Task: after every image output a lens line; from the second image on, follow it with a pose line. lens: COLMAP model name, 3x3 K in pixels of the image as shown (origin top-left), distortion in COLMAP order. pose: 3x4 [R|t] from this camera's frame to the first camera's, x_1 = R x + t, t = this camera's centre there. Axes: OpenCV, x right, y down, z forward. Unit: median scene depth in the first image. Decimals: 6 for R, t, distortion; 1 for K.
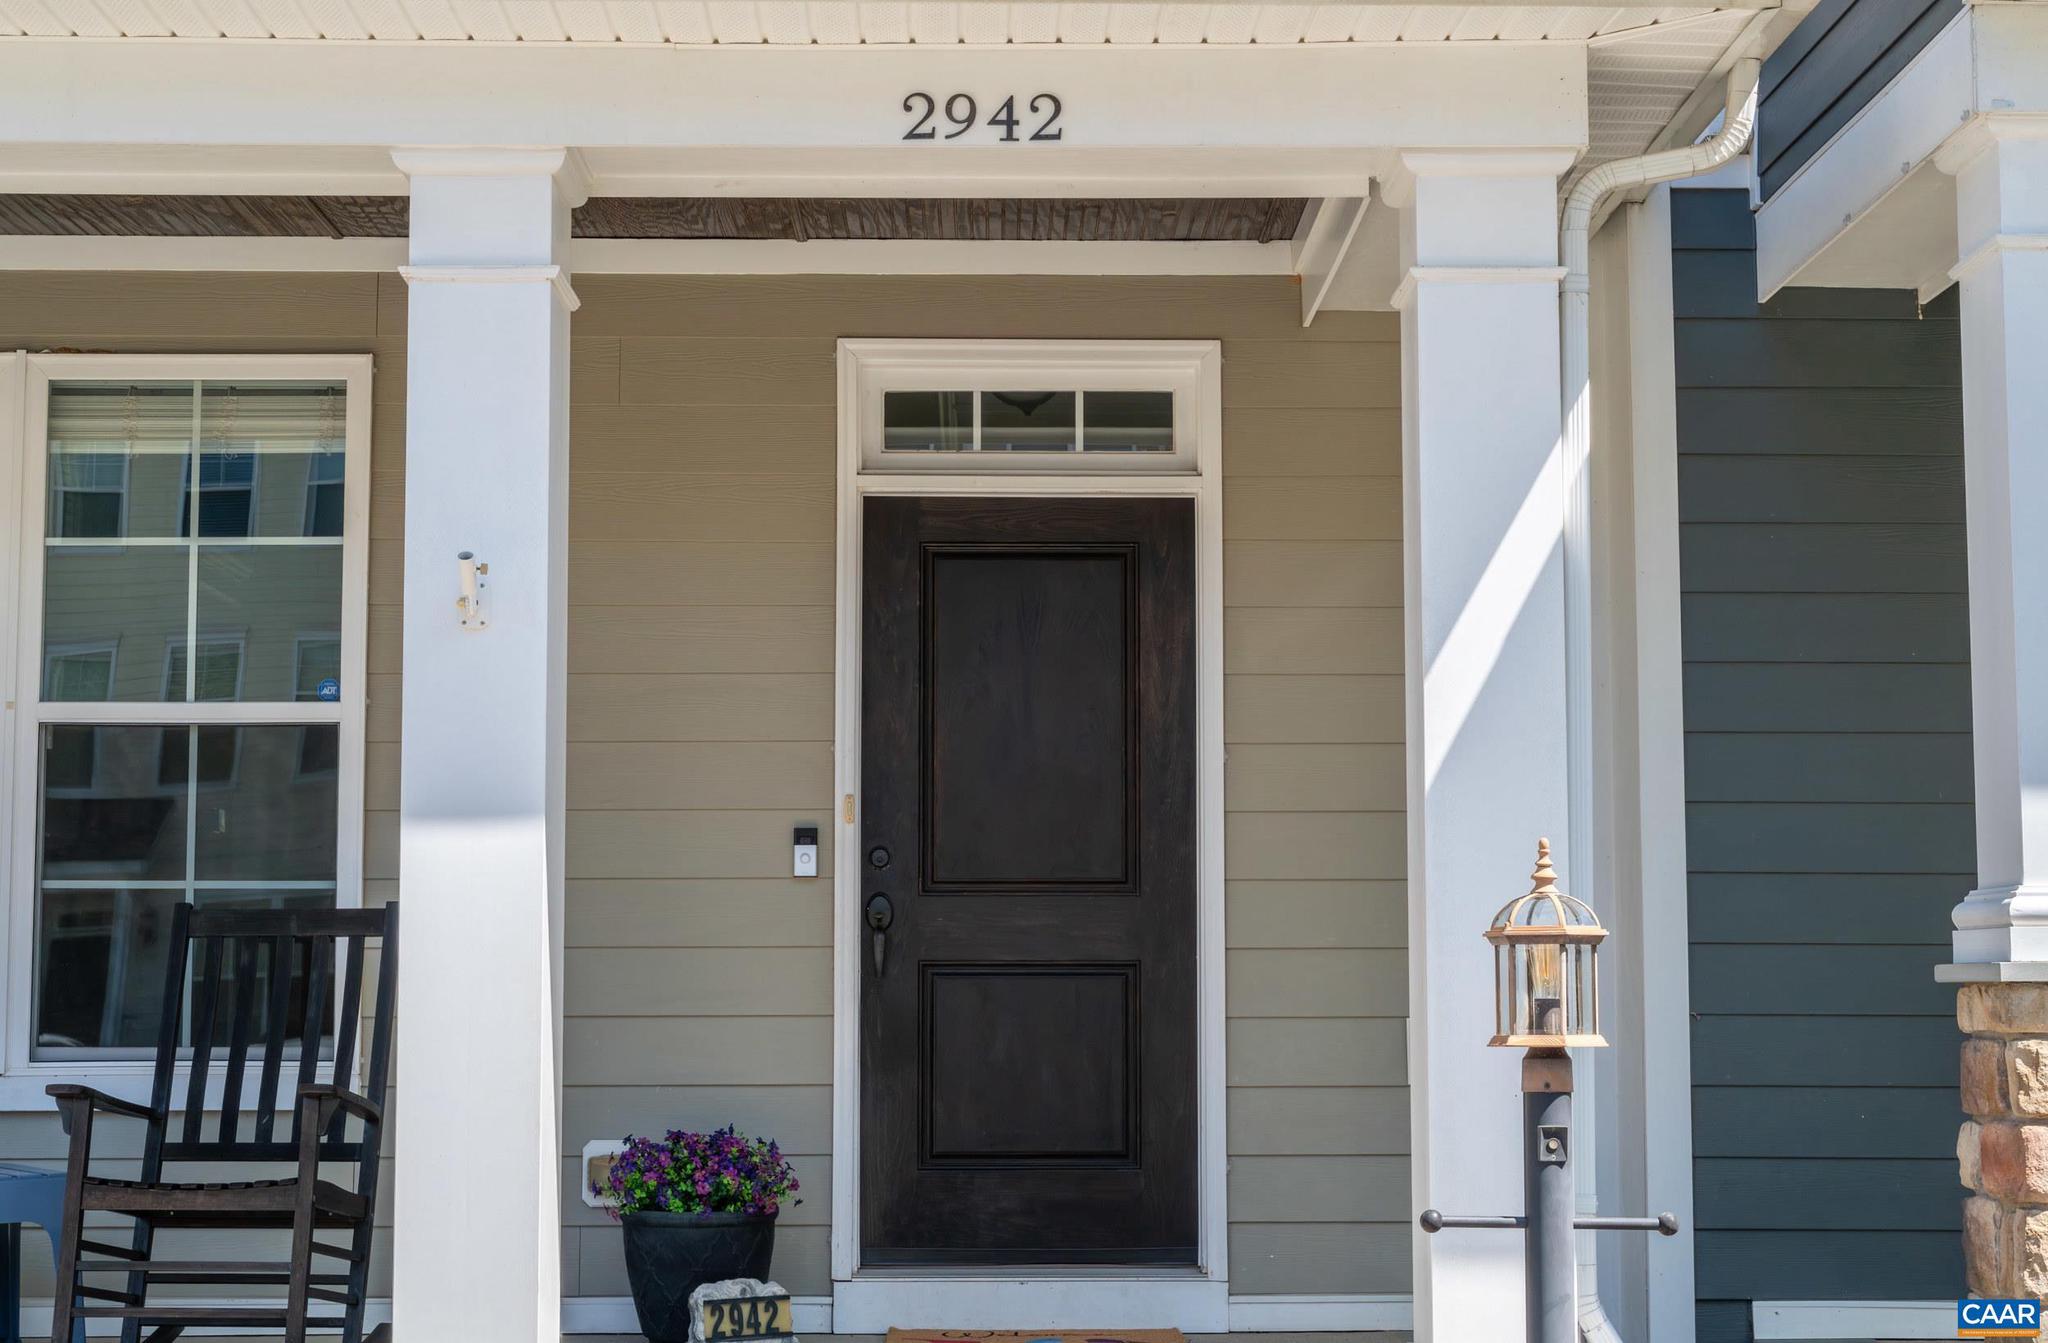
lens RADIAL K [[3319.5, 0, 1027.6], [0, 3319.5, 663.5], [0, 0, 1]] dist [0.015115, -0.039745]
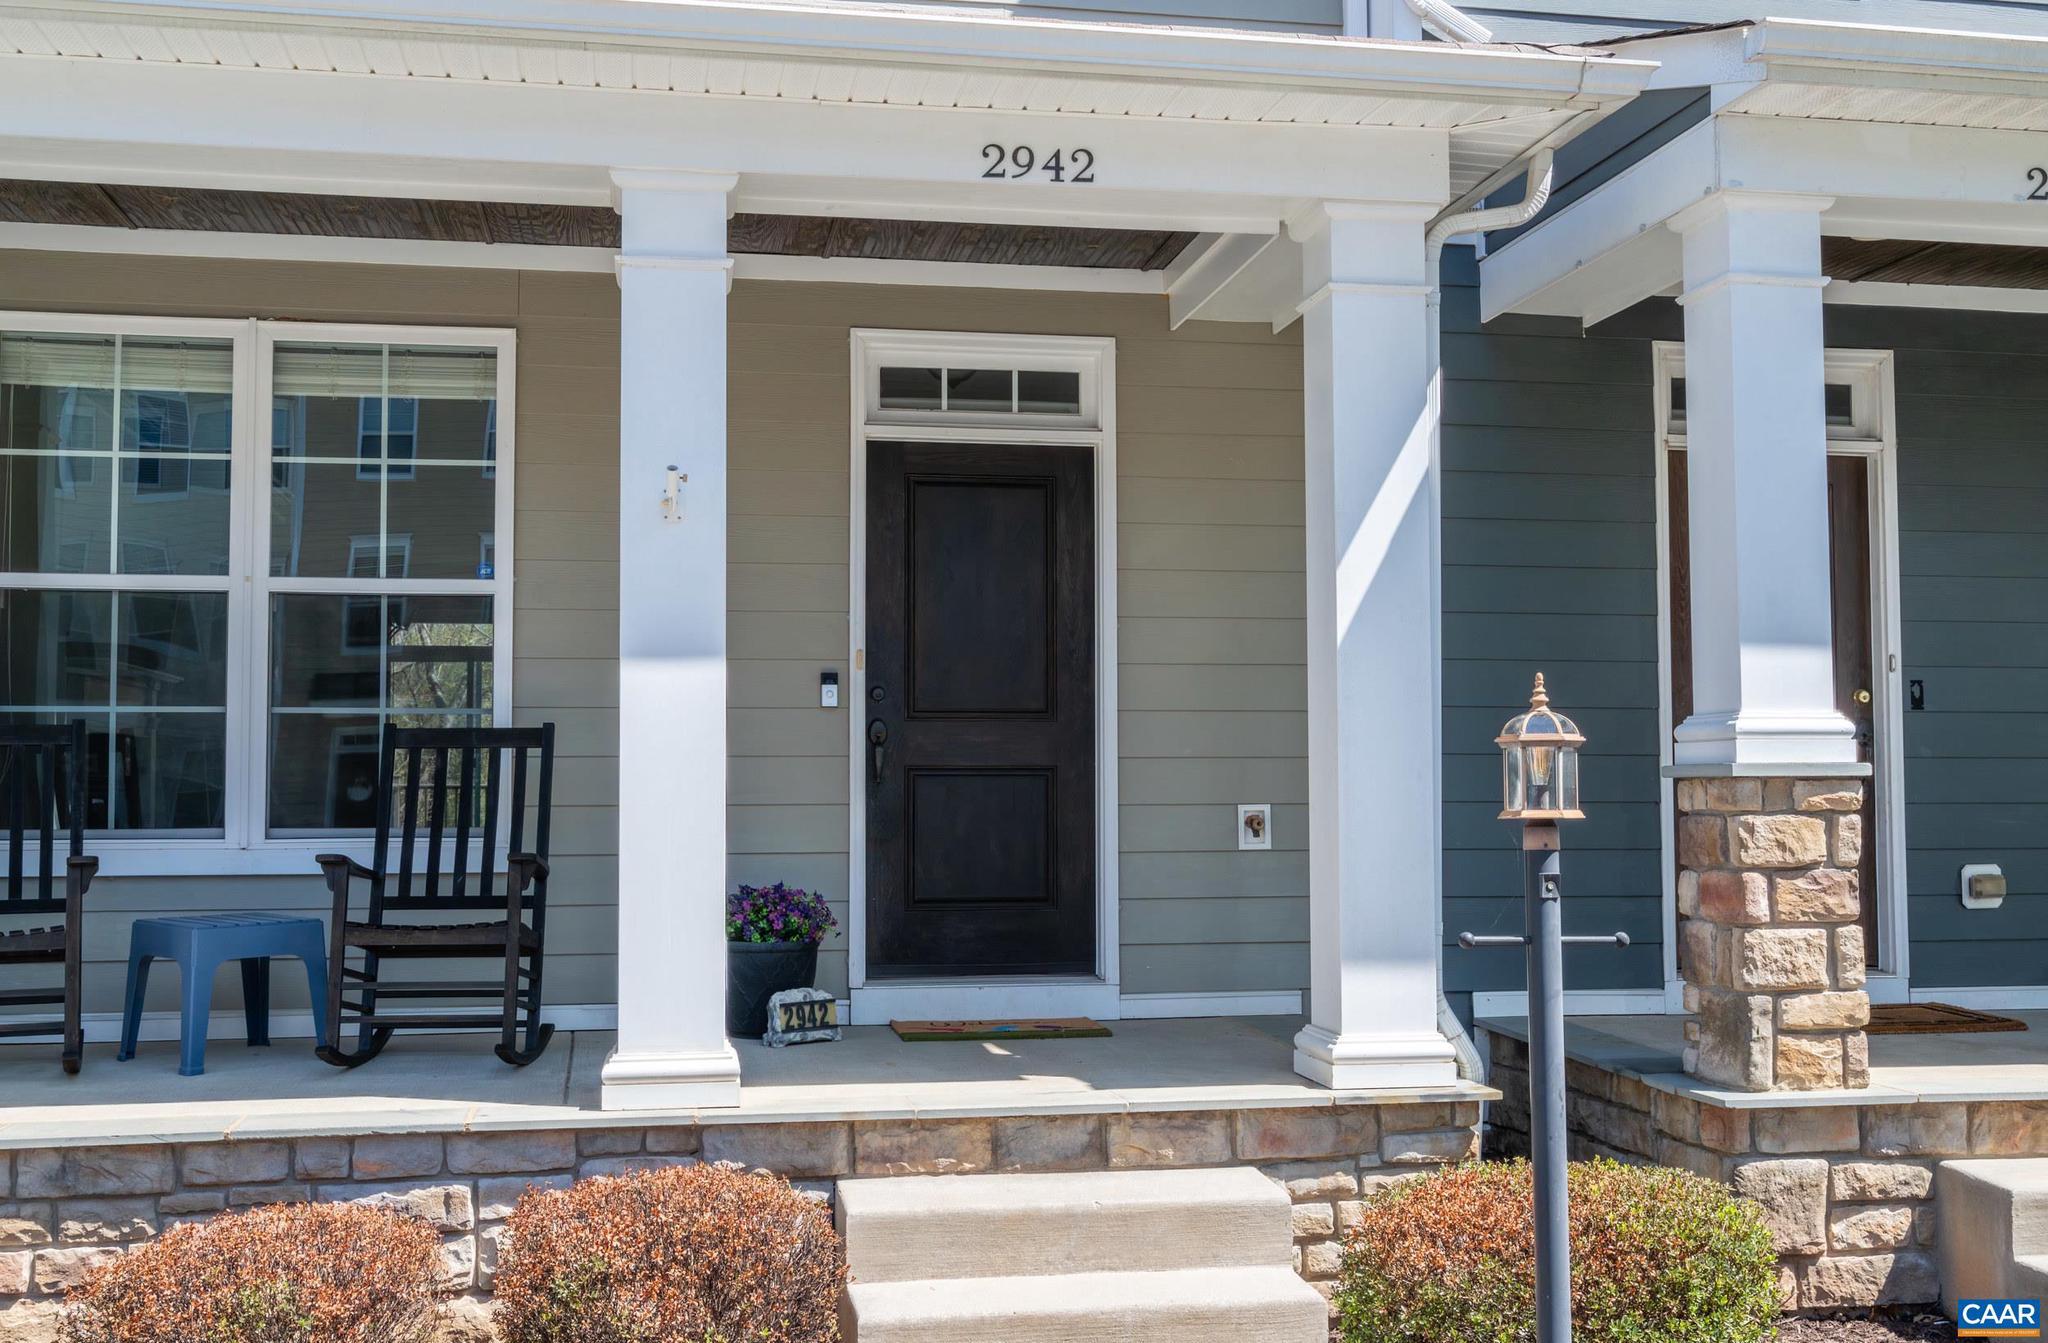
lens RADIAL K [[2166.2, 0, 1024.0], [0, 2166.2, 671.5], [0, 0, 1]] dist [-0.005779, 0.008716]
pose [[0.987536, 0.006957, 0.157243, -0.139687], [-0.013361, 0.999122, 0.039704, 0.011810], [-0.156828, -0.041310, 0.986762, 0.076488]]
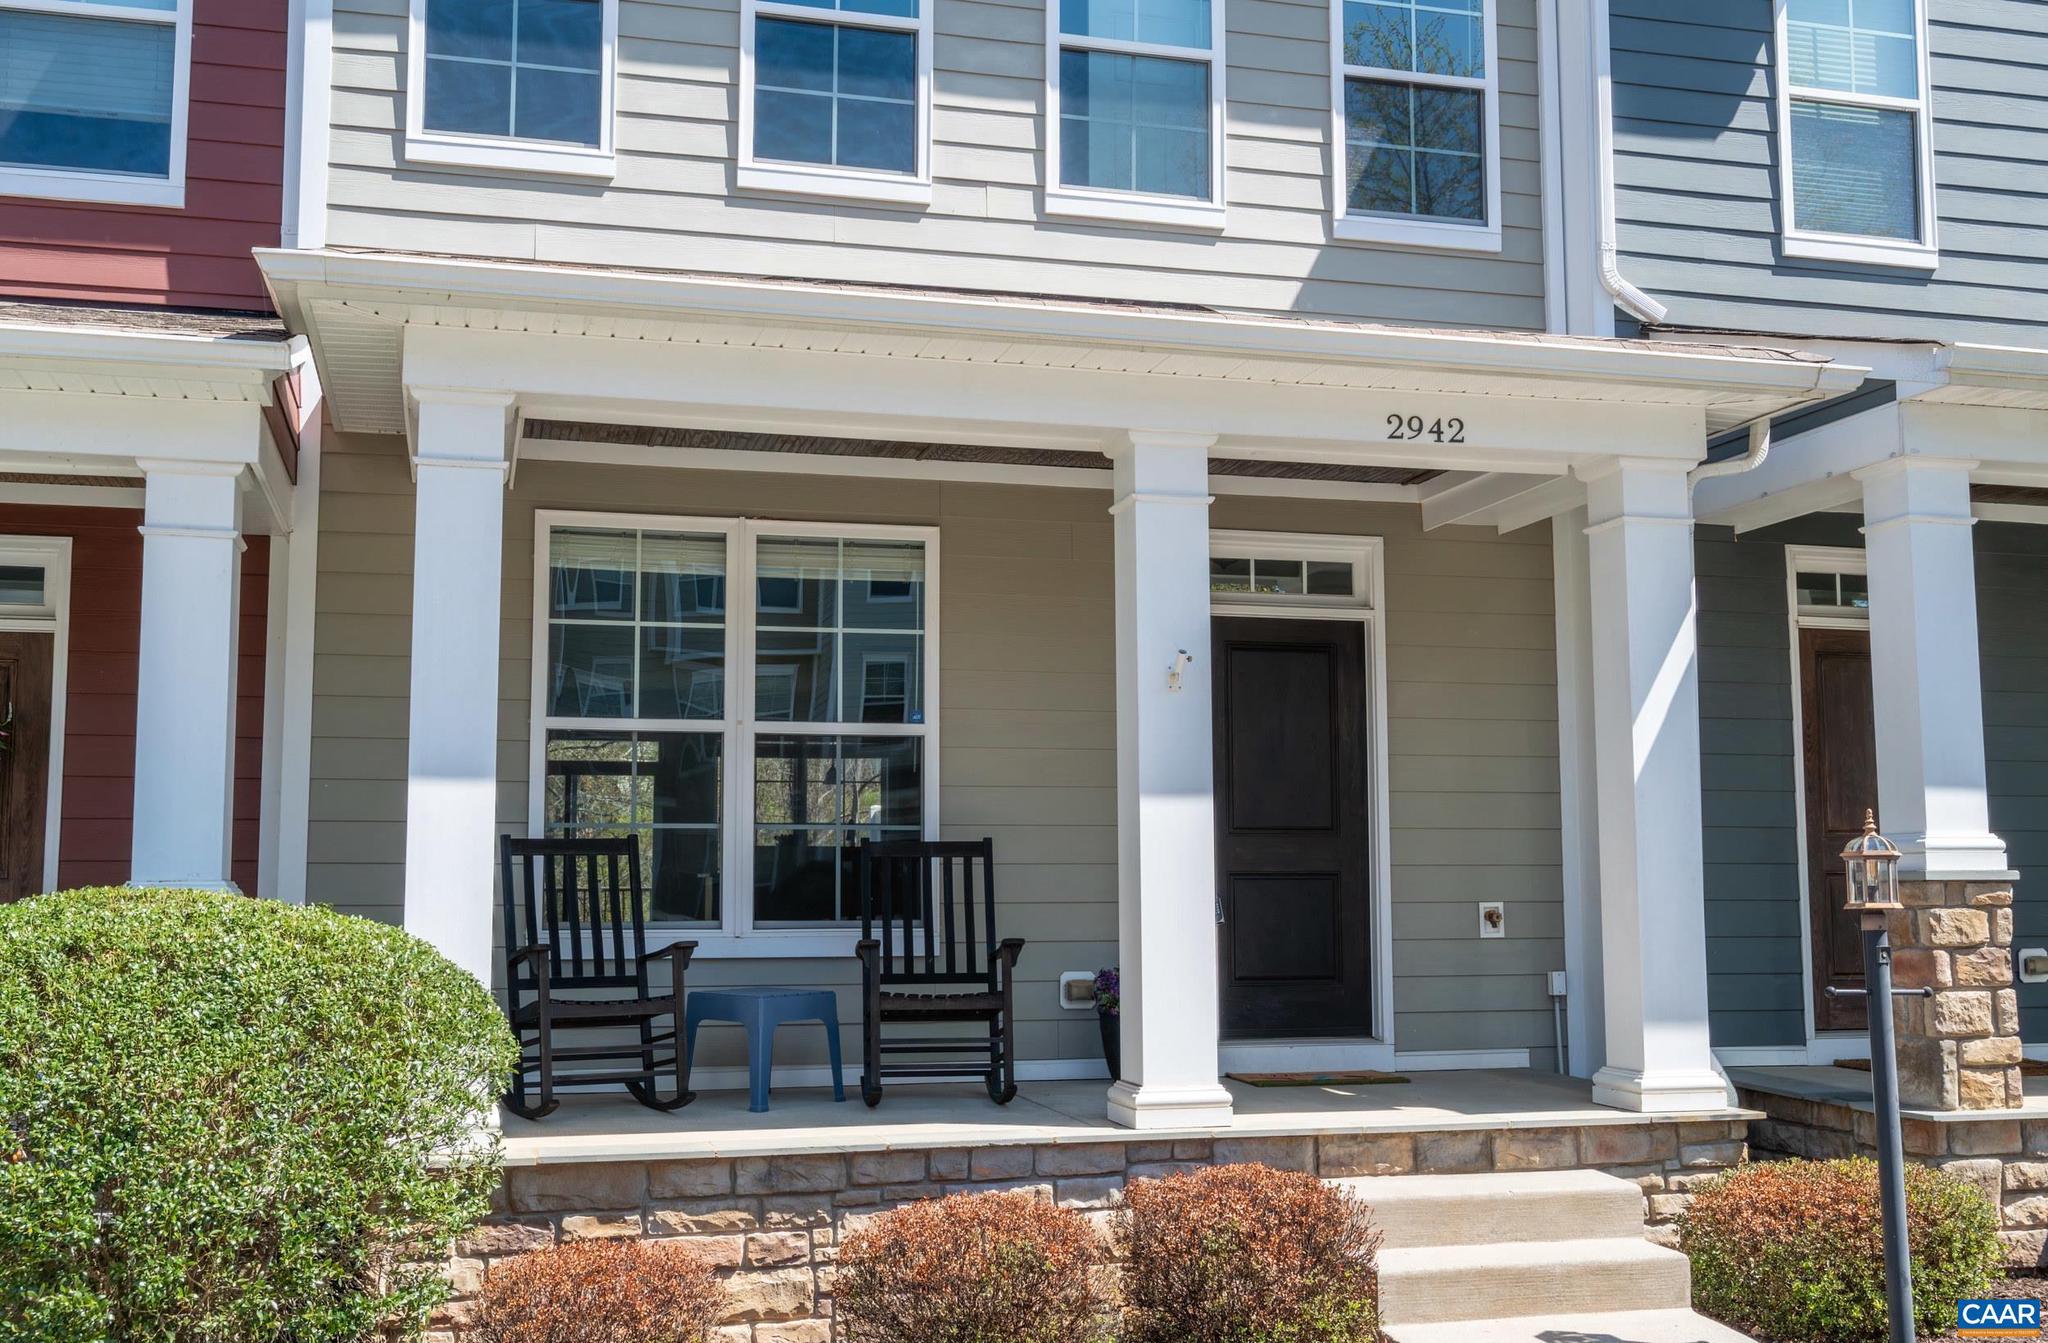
lens RADIAL K [[2141.0, 0, 1027.3], [0, 2141.0, 659.2], [0, 0, 1]] dist [-0.006700, 0.012608]
pose [[0.971154, 0.024639, 0.237178, -0.453815], [-0.021355, 0.999637, -0.016406, -0.005618], [-0.237496, 0.010867, 0.971328, -0.123473]]
